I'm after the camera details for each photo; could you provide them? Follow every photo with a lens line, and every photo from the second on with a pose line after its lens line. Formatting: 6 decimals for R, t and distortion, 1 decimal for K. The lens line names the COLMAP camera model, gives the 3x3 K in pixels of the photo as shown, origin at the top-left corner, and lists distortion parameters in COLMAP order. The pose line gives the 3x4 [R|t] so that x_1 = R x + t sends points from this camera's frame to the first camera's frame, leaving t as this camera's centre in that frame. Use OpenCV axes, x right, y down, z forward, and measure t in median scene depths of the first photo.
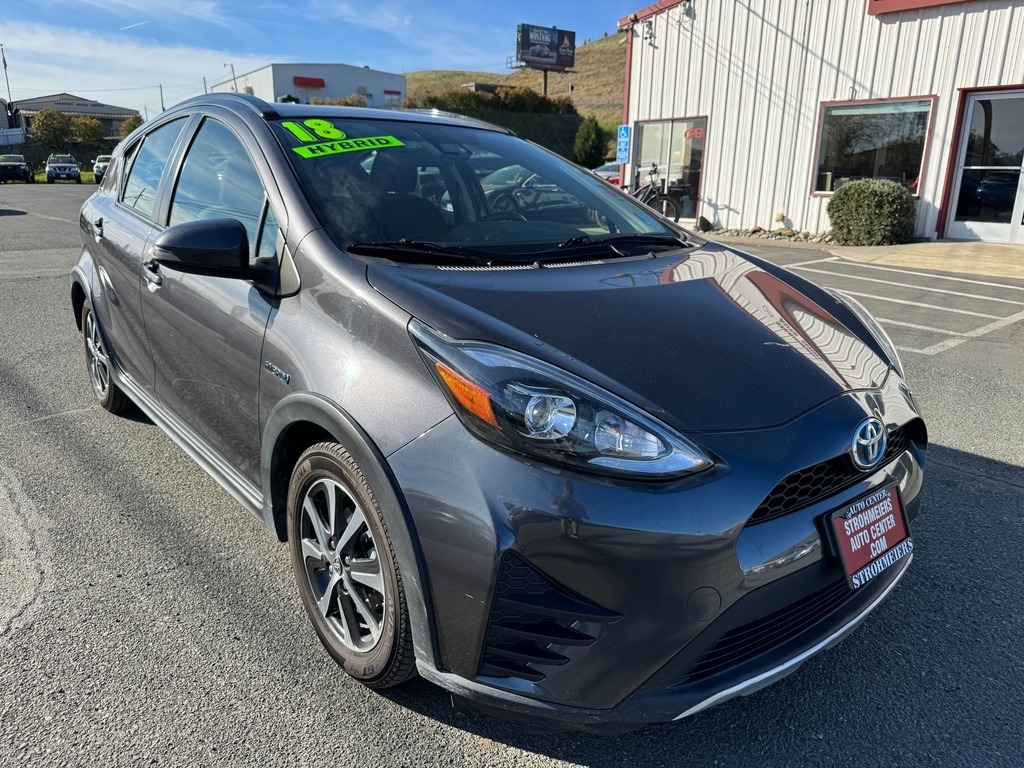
lens RADIAL K [[792.7, 0, 512.0], [0, 792.7, 384.0], [0, 0, 1]] dist [-0.047349, 0.061826]
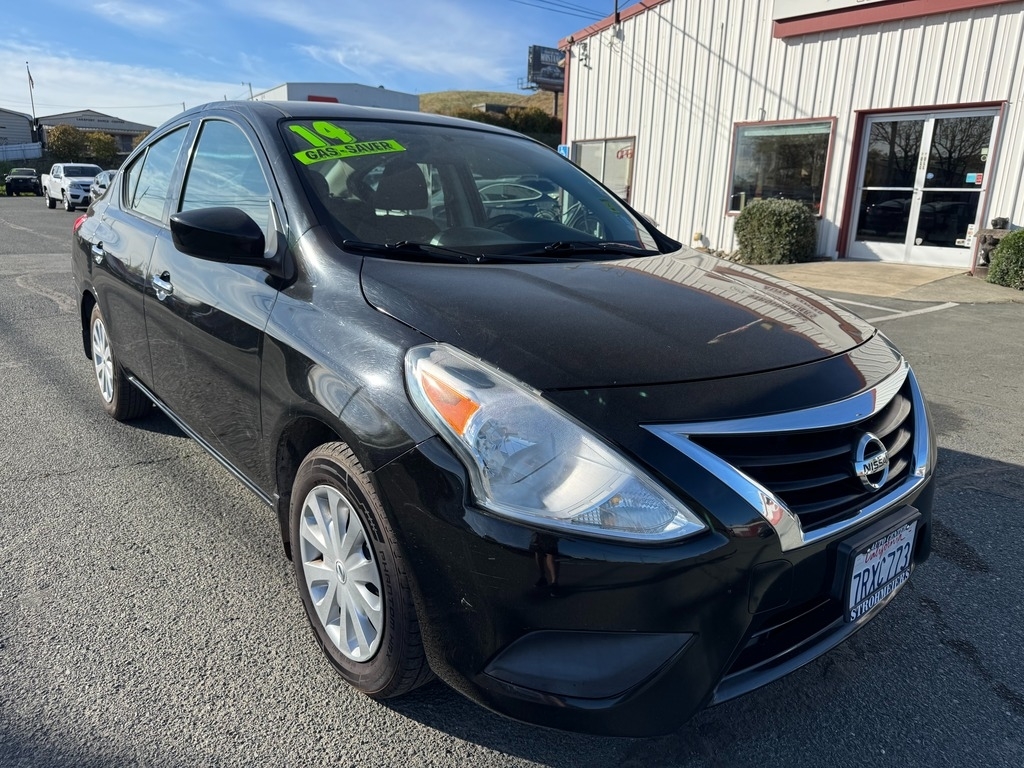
lens RADIAL K [[786.0, 0, 512.0], [0, 786.0, 384.0], [0, 0, 1]] dist [0.001180, -0.007161]
pose [[0.999475, 0.017597, -0.027211, 0.121227], [-0.018202, 0.999590, -0.022124, 0.004821], [0.026810, 0.022608, 0.999385, -0.010998]]
